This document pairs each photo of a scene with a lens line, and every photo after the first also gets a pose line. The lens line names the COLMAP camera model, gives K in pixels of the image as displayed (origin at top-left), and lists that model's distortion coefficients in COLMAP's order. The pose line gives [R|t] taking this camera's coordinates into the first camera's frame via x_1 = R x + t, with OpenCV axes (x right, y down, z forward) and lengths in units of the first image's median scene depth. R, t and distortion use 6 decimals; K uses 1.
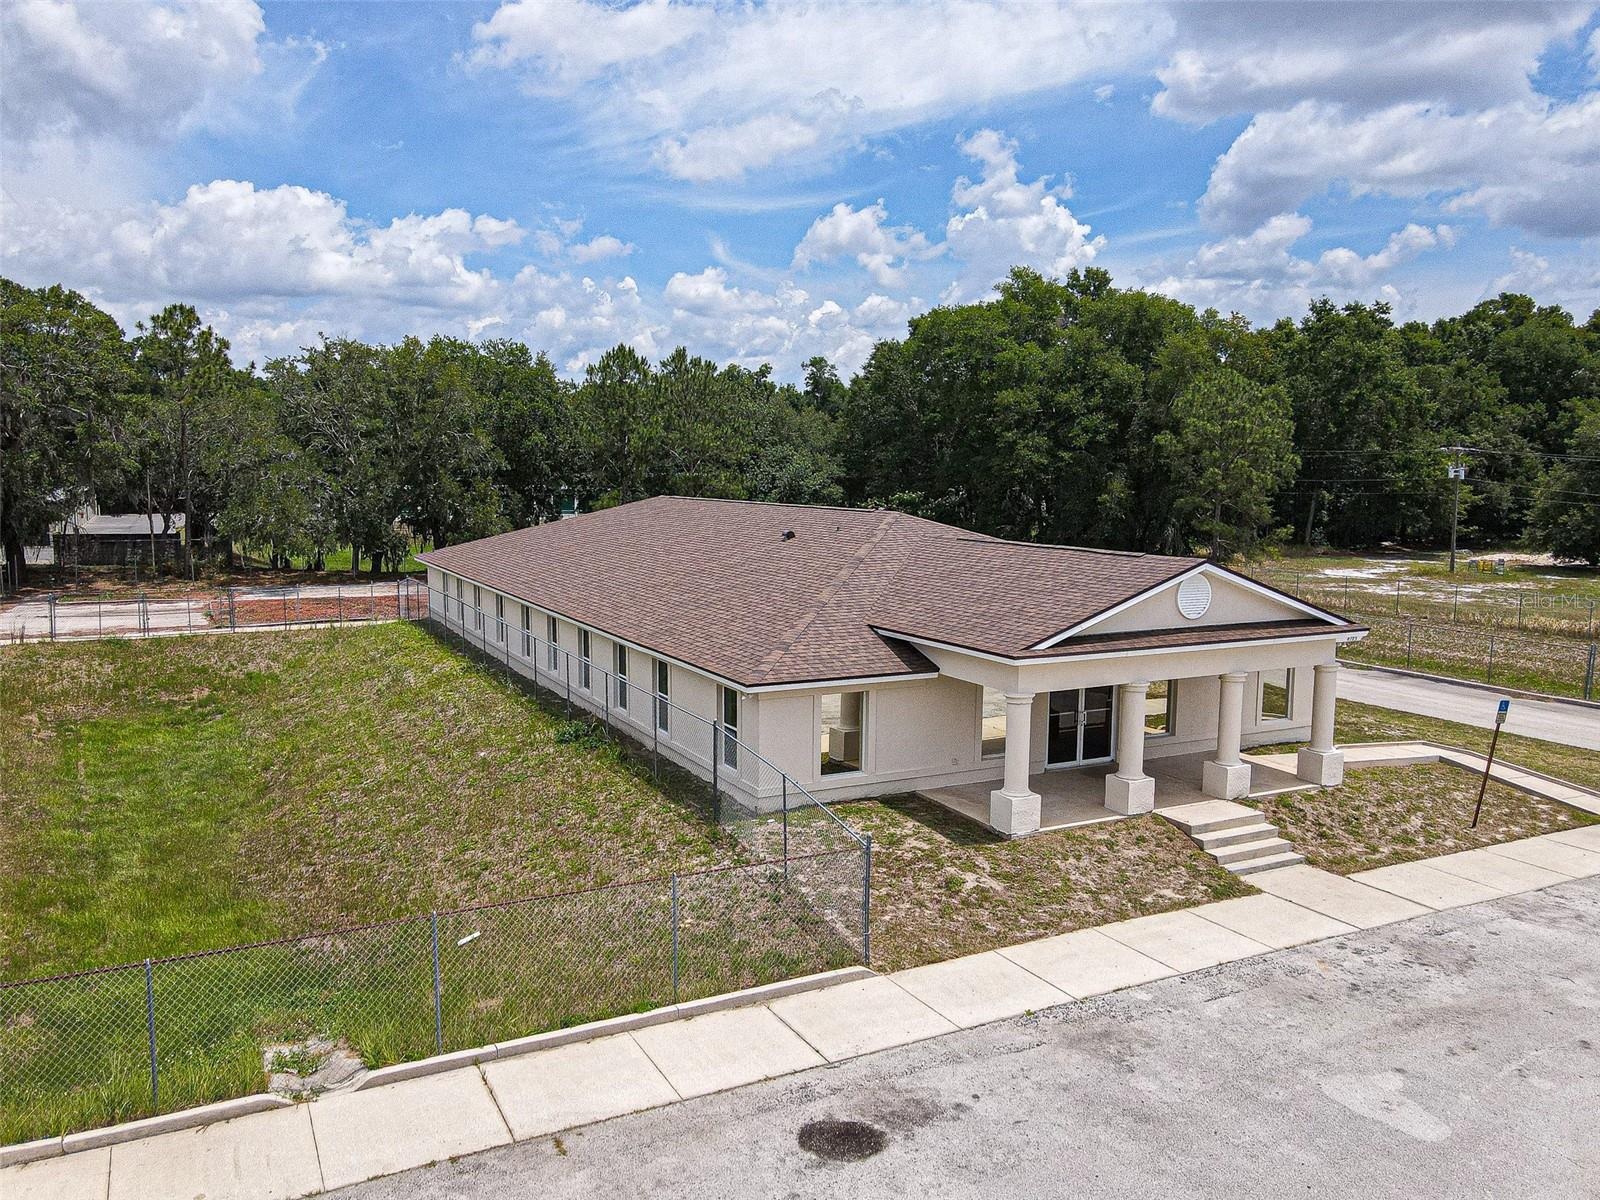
lens RADIAL K [[1205.8, 0, 802.2], [0, 1205.8, 603.3], [0, 0, 1]] dist [-0.012813, 0.059476]
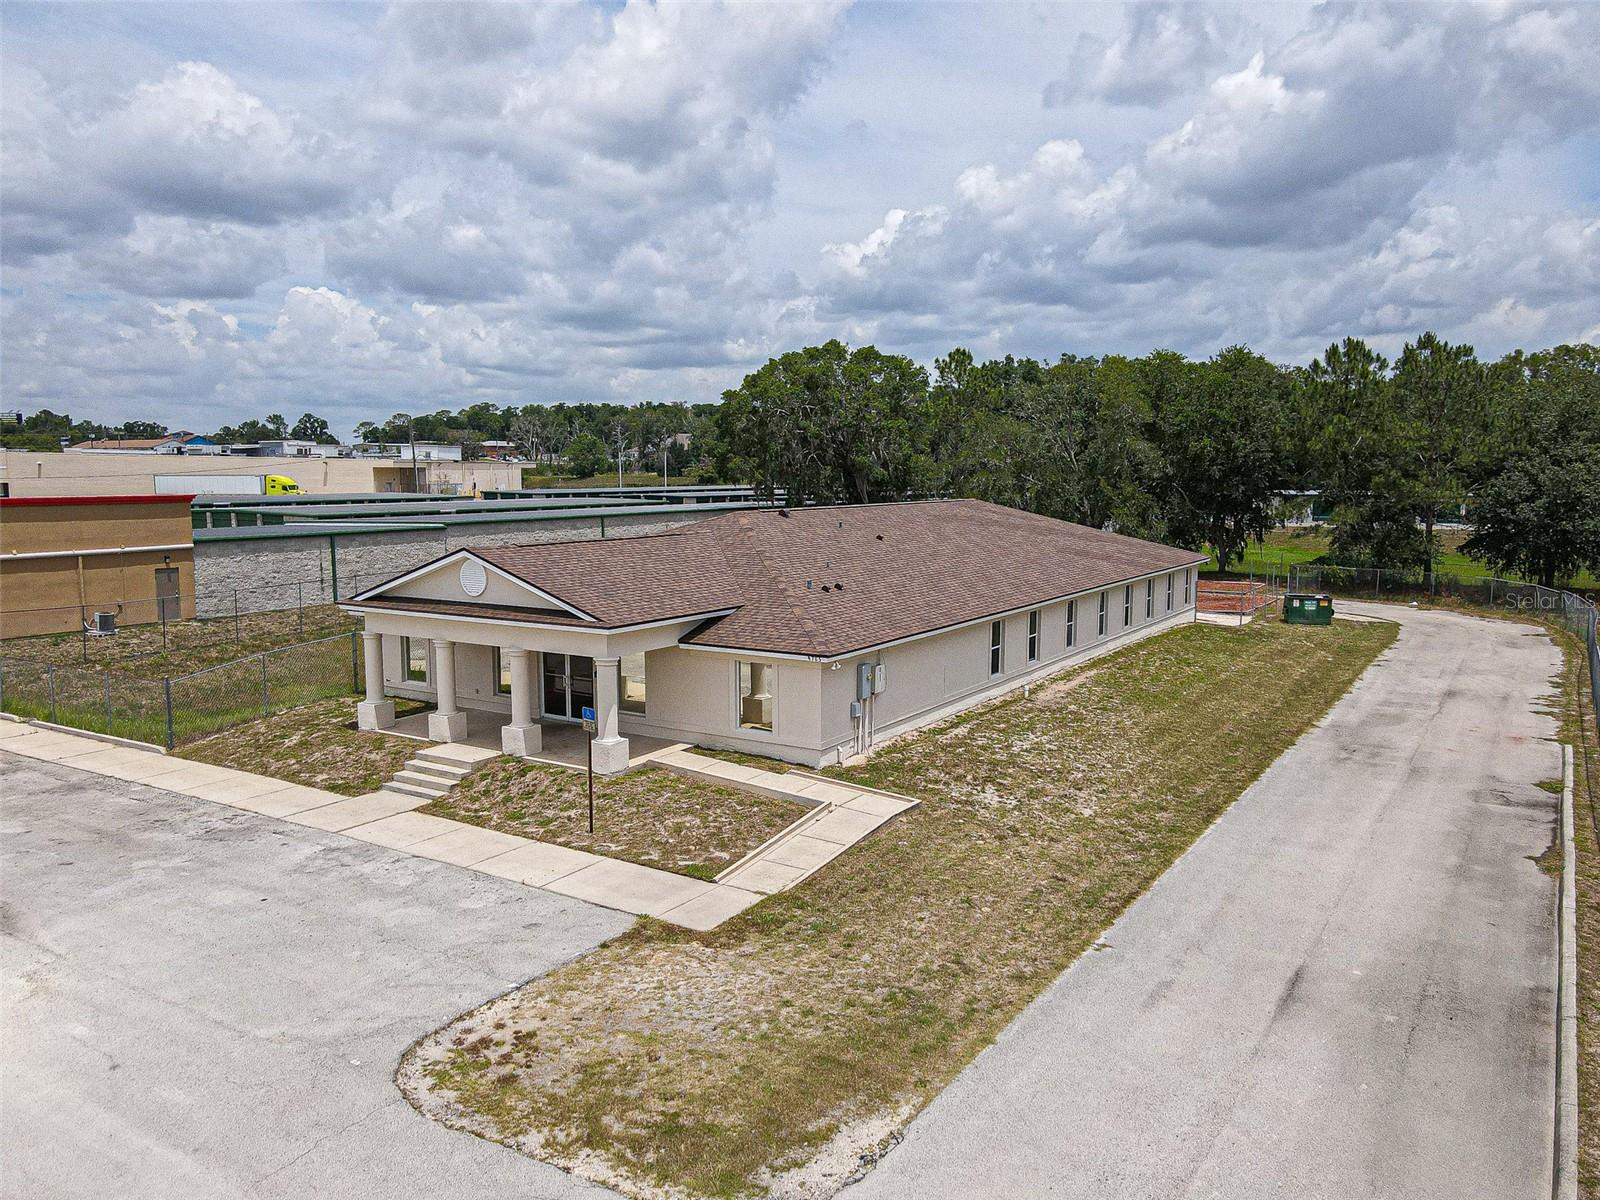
lens RADIAL K [[1182.7, 0, 800.0], [0, 1182.7, 600.0], [0, 0, 1]] dist [0.004835, 0.020785]
pose [[0.500387, 0.086787, -0.861441, 1.522026], [-0.091845, 0.994670, 0.046859, -0.069771], [0.860917, 0.055672, 0.505691, 0.669854]]
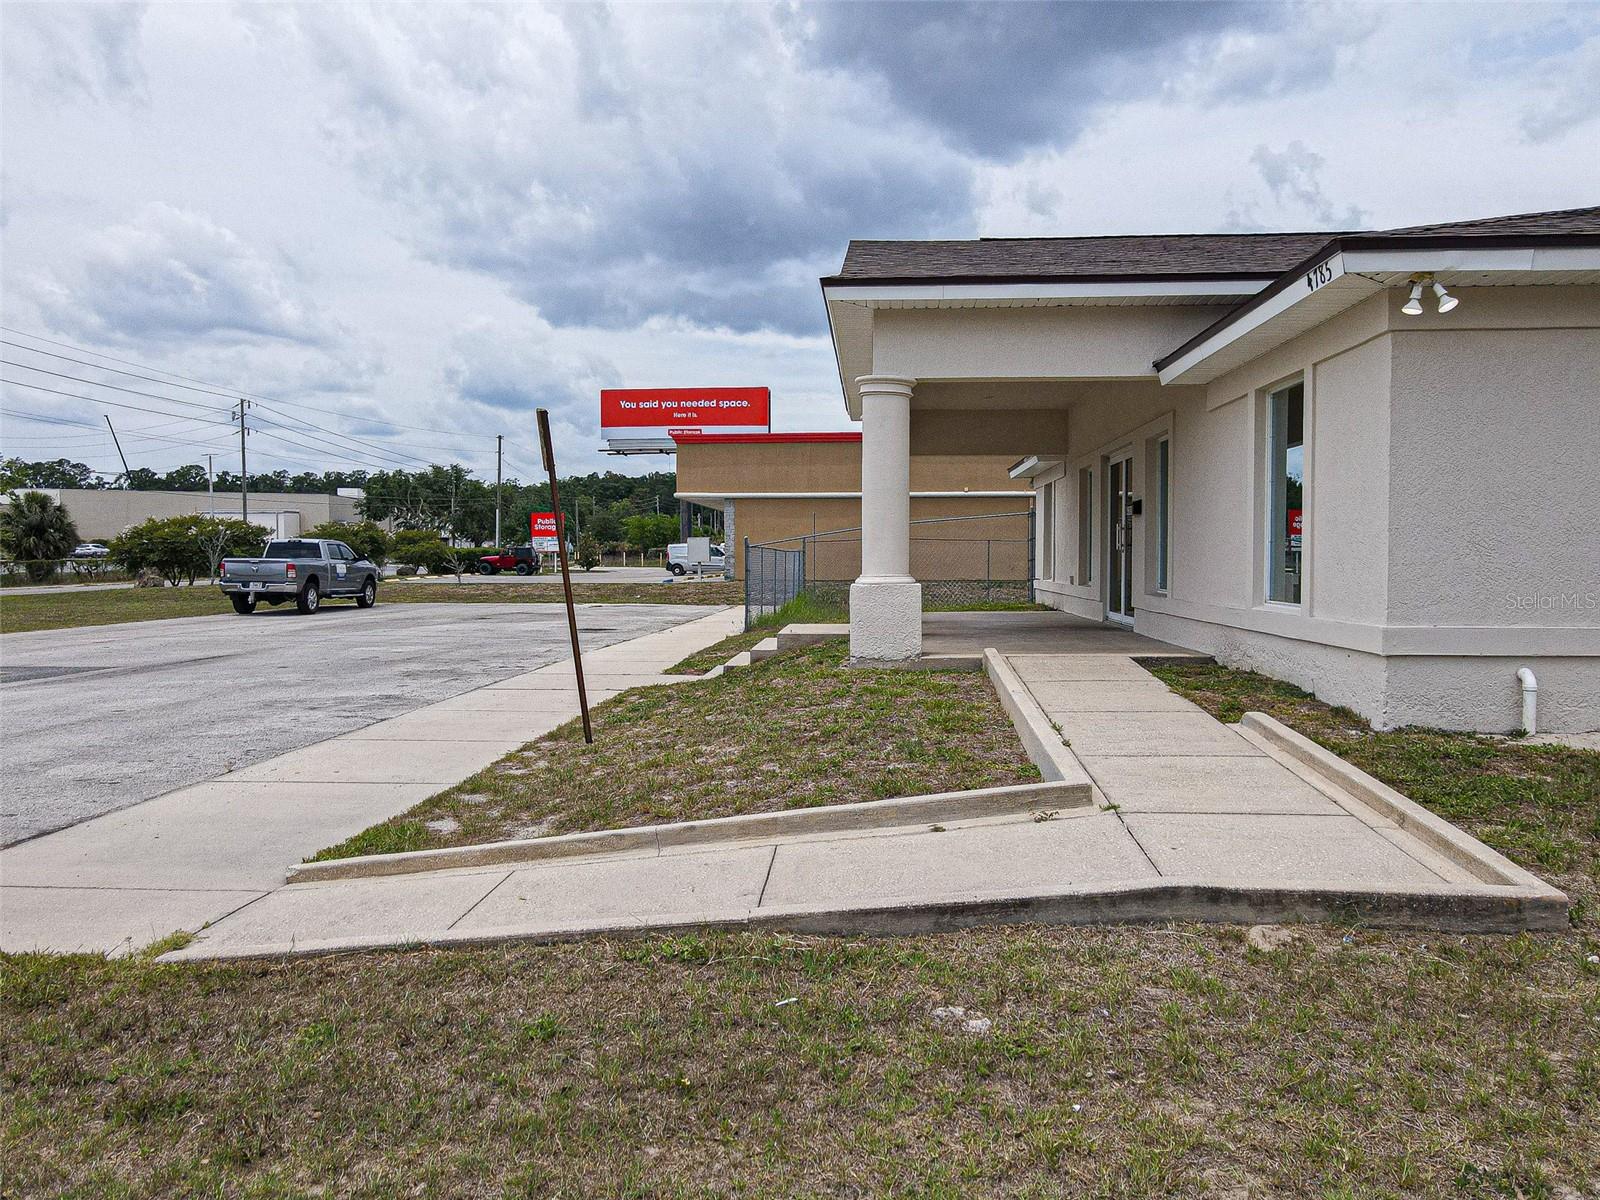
lens RADIAL K [[1177.5, 0, 799.7], [0, 1177.5, 608.2], [0, 0, 1]] dist [0.010774, 0.004673]
pose [[-0.521704, 0.029659, -0.852611, 0.882992], [-0.099550, 0.990452, 0.095367, 0.101643], [0.847299, 0.134631, -0.513770, 1.301109]]
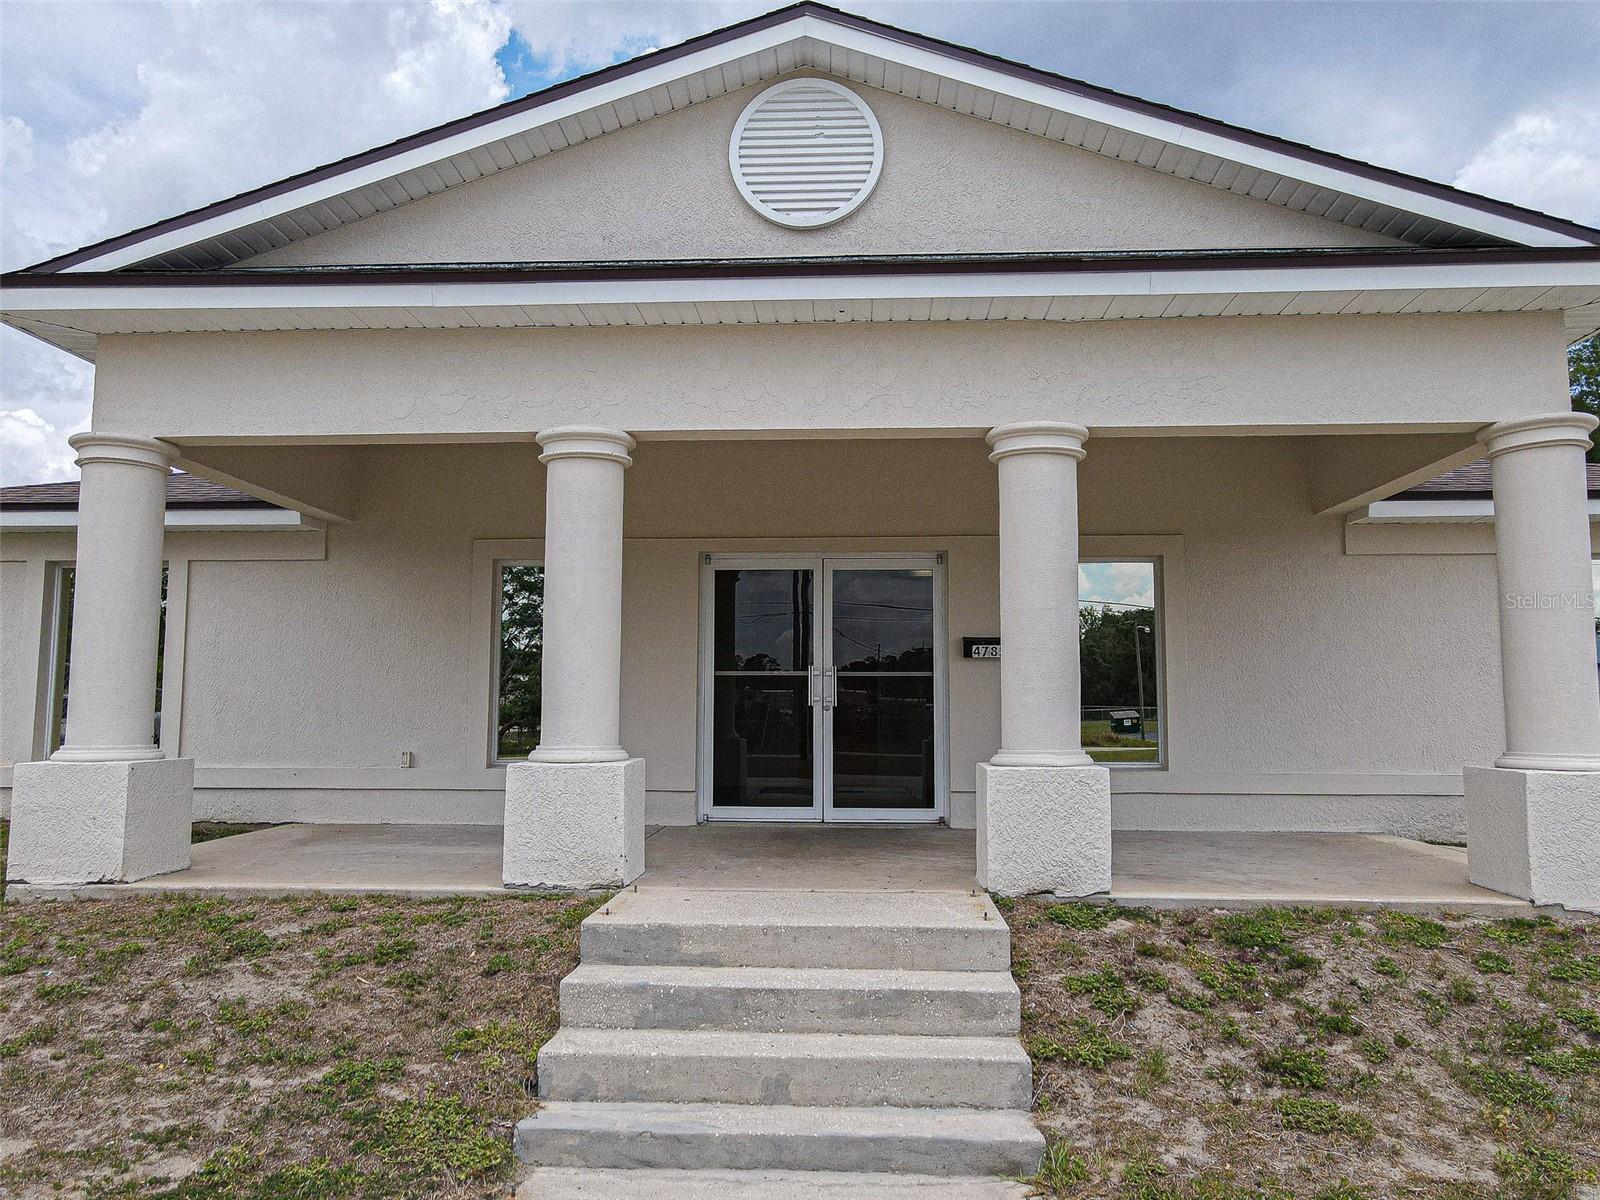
lens RADIAL K [[1182.7, 0, 800.0], [0, 1182.7, 600.0], [0, 0, 1]] dist [0.004835, 0.020785]
pose [[0.861094, -0.054823, -0.505482, 0.460657], [-0.052138, 0.979408, -0.195041, 0.156827], [0.505766, 0.194303, 0.840504, 0.768567]]
